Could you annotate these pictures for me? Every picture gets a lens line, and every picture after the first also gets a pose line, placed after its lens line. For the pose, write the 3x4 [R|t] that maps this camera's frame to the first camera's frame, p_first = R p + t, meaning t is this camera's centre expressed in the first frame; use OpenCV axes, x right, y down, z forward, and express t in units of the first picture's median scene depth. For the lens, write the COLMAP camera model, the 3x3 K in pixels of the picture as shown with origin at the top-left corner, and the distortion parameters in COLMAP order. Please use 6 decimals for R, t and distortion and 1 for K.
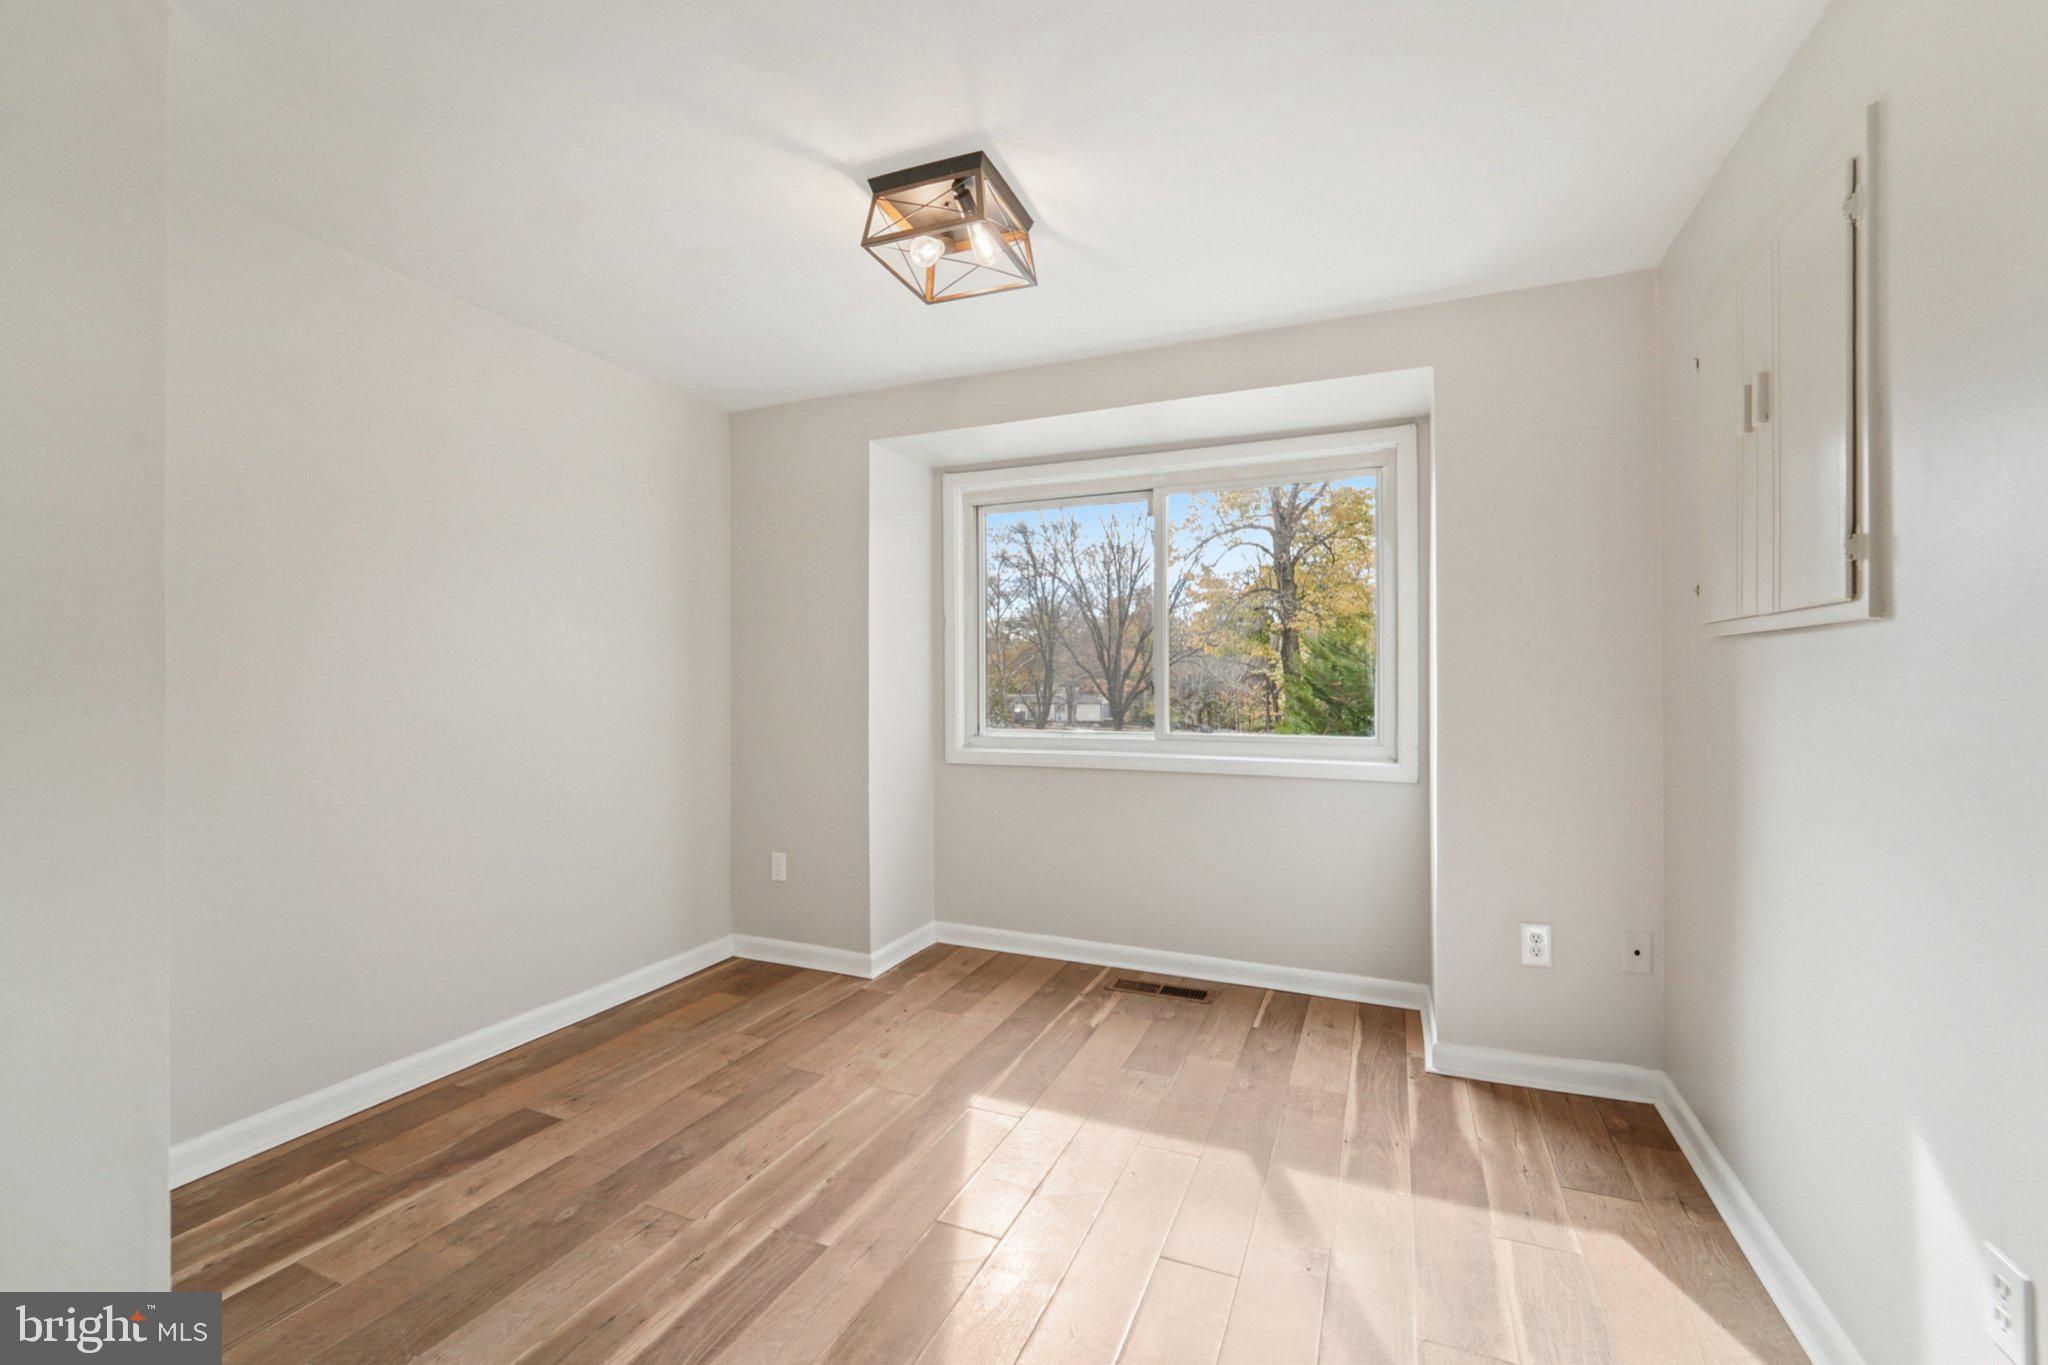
lens RADIAL K [[843.7, 0, 1020.9], [0, 843.7, 692.6], [0, 0, 1]] dist [-0.009716, 0.000332]
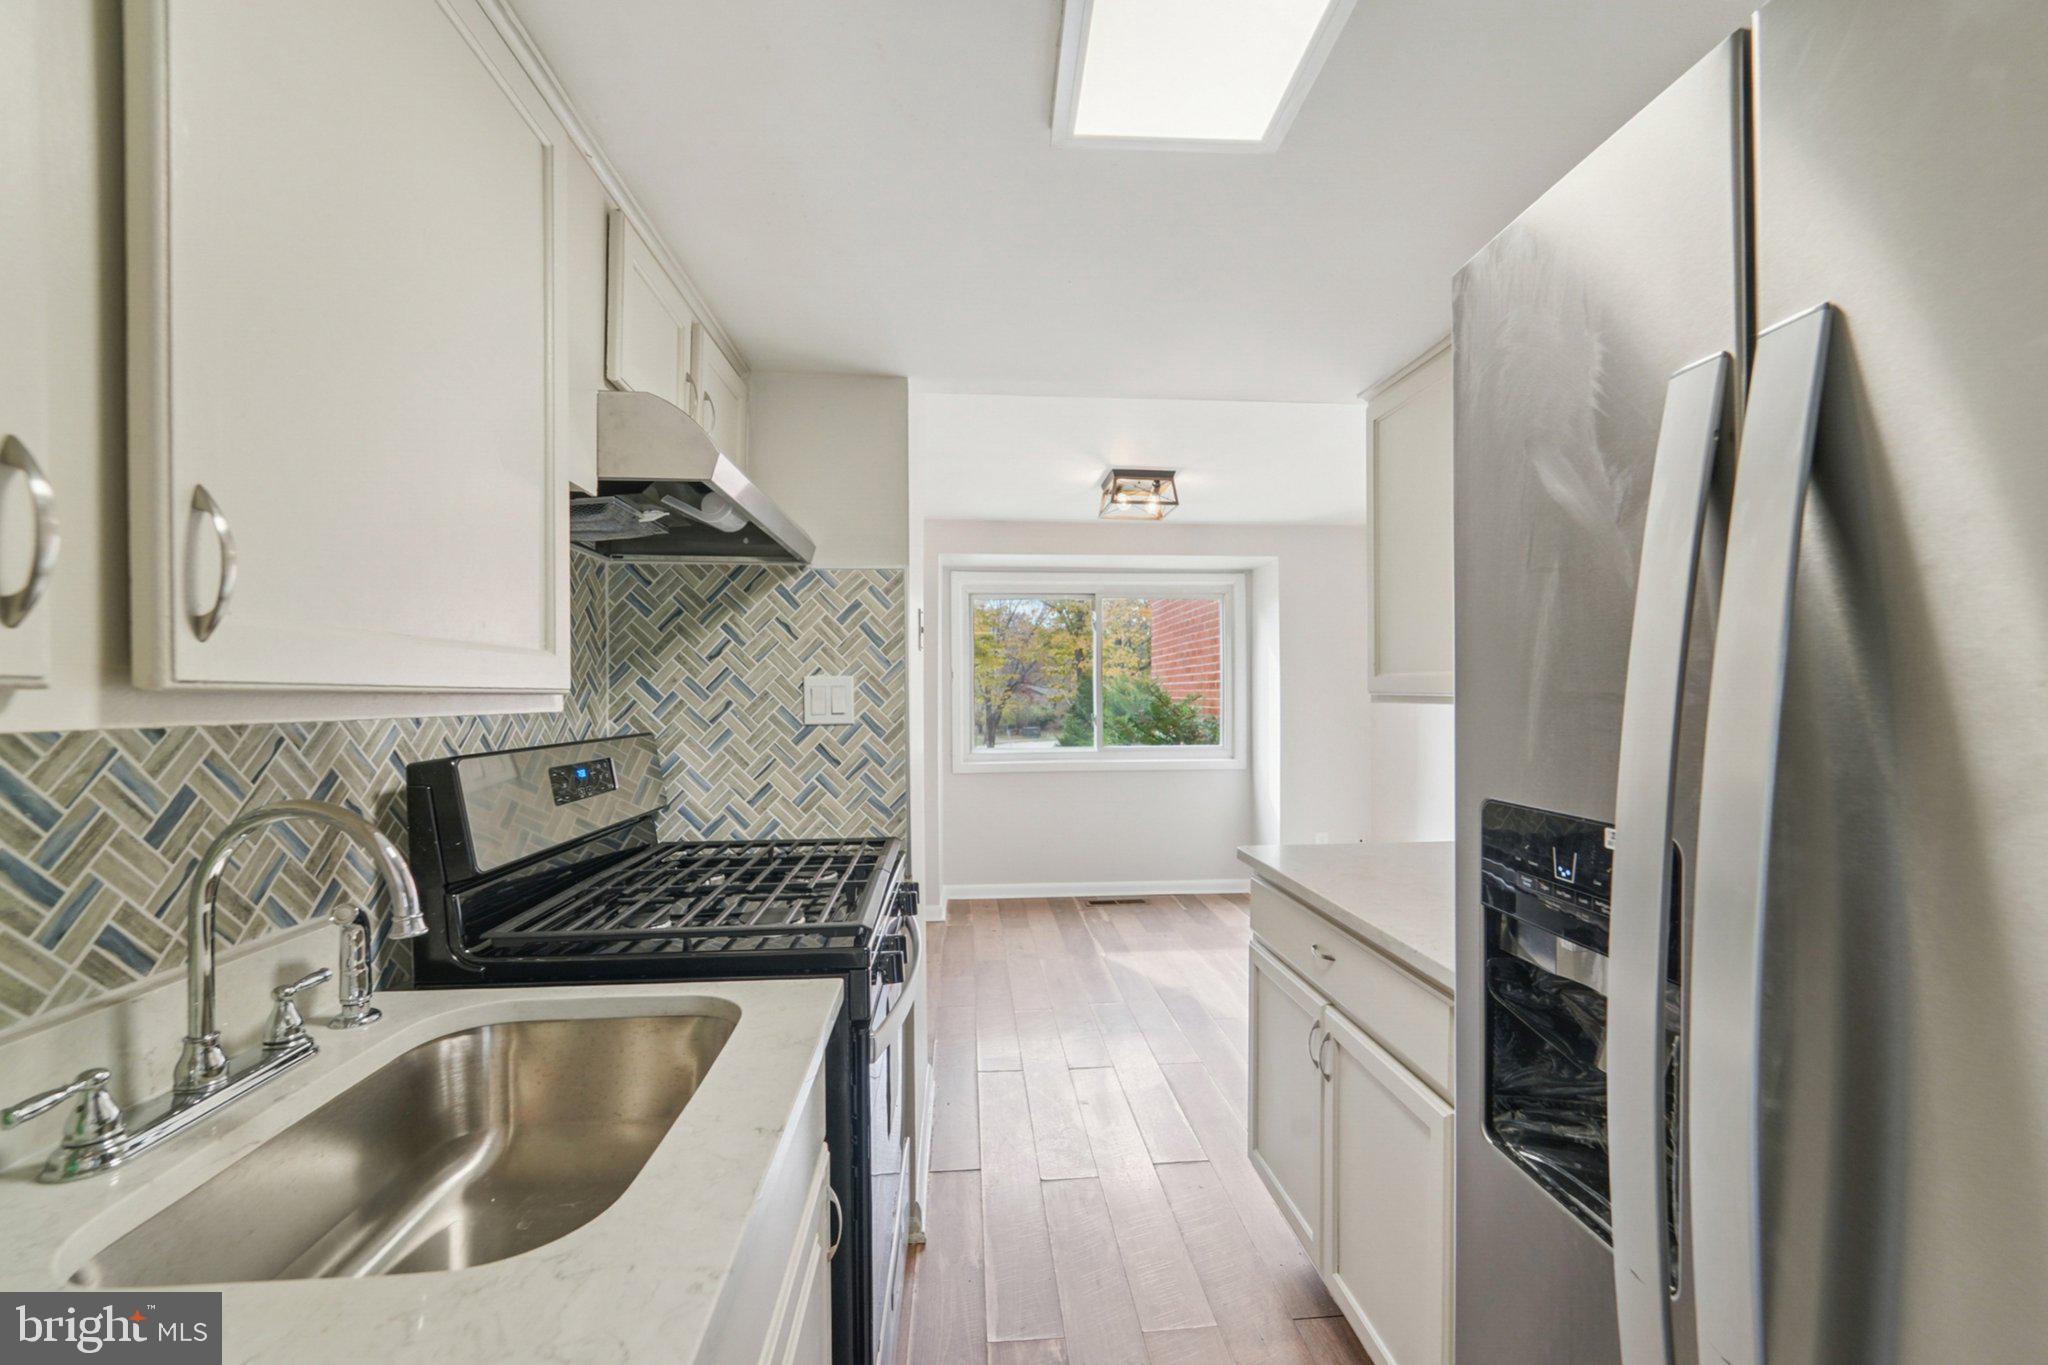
lens RADIAL K [[843.7, 0, 1036.8], [0, 843.7, 700.8], [0, 0, 1]] dist [-0.009716, 0.000332]
pose [[0.886291, -0.008770, 0.463046, -0.749021], [0.013097, 0.999895, -0.006129, -0.033504], [-0.462944, 0.011496, 0.886313, -0.399056]]
